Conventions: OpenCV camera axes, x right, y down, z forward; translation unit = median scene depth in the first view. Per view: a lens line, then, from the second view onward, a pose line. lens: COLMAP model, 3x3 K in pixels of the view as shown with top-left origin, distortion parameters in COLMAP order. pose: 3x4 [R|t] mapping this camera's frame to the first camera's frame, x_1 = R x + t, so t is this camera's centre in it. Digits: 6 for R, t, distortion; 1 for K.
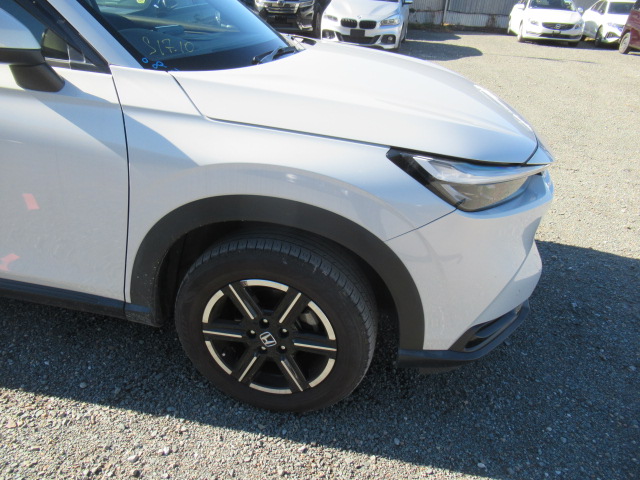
lens RADIAL K [[478.4, 0, 326.6], [0, 478.4, 239.3], [0, 0, 1]] dist [-0.000648, -0.002660]
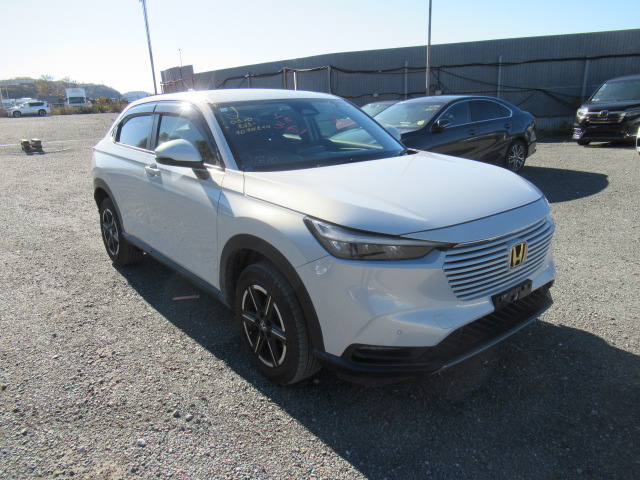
lens RADIAL K [[478.4, 0, 322.2], [0, 478.4, 239.6], [0, 0, 1]] dist [-0.000648, -0.002660]
pose [[0.759419, 0.103218, -0.642362, 1.016023], [-0.235031, 0.964183, -0.122931, 0.072646], [0.606666, 0.244331, 0.756478, -0.197224]]
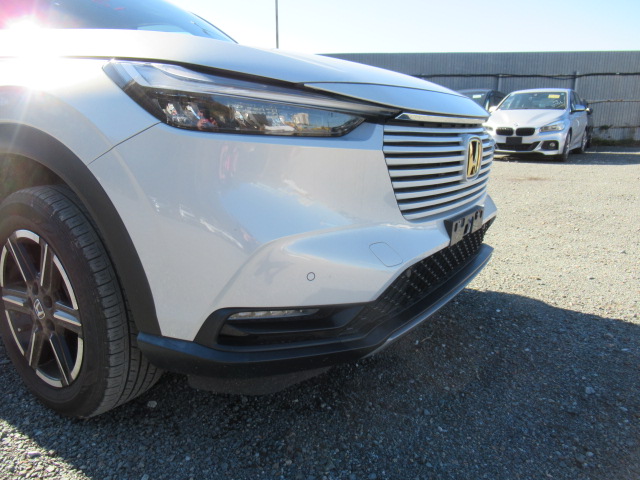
lens RADIAL K [[478.4, 0, 316.9], [0, 478.4, 240.0], [0, 0, 1]] dist [-0.000648, -0.002660]
pose [[0.915665, 0.036413, -0.400289, 0.642621], [-0.136867, 0.964620, -0.225337, 0.203096], [0.377921, 0.261119, 0.888252, 0.369620]]
